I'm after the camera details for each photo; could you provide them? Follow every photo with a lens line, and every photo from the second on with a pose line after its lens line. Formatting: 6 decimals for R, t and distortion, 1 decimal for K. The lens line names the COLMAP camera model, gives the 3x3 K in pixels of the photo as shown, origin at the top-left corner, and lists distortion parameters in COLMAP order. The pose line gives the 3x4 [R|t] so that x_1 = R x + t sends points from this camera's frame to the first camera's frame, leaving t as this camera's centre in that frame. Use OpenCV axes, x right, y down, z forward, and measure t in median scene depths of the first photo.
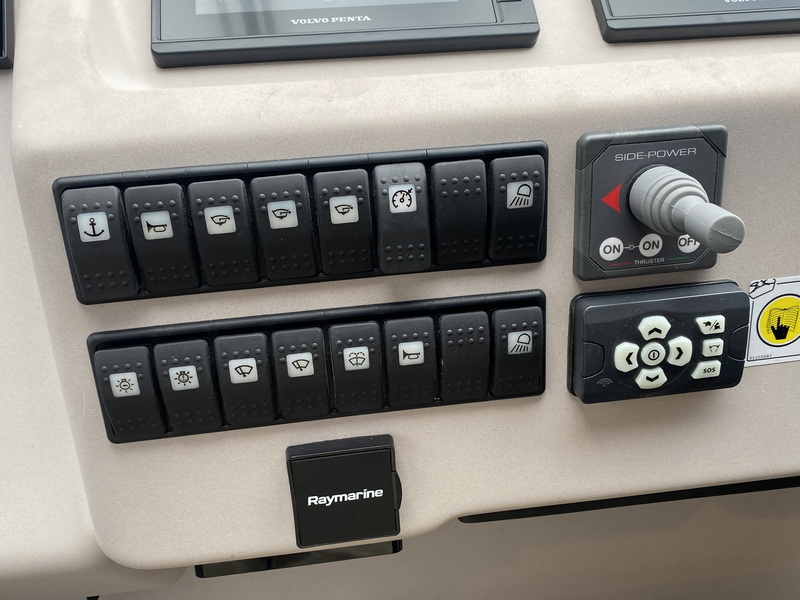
lens RADIAL K [[761.7, 0, 400.0], [0, 761.7, 300.0], [0, 0, 1]] dist [0.135355, -0.265423]
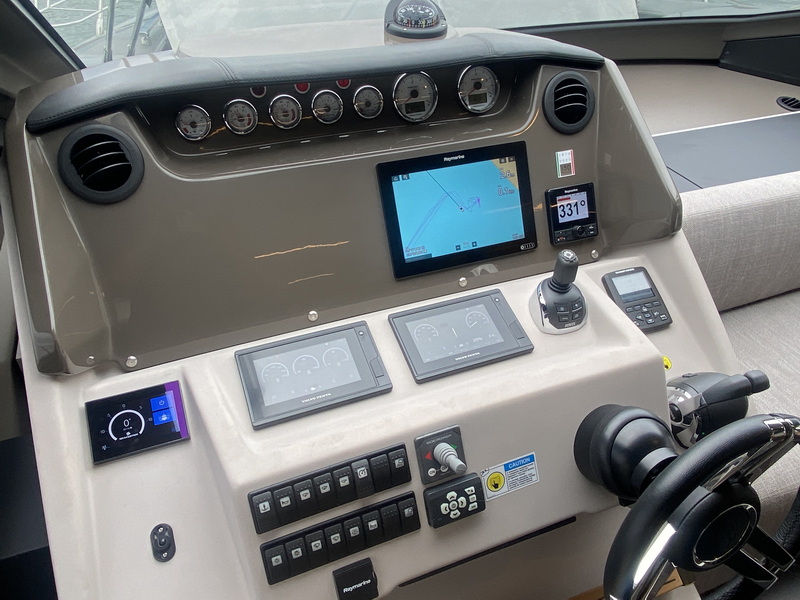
lens RADIAL K [[607.2, 0, 400.0], [0, 607.2, 300.0], [0, 0, 1]] dist [0.074466, -0.002616]
pose [[0.969309, -0.154041, 0.191600, -0.194756], [0.191788, 0.961396, -0.197320, -0.264275], [-0.153808, 0.228011, 0.961433, -1.399707]]
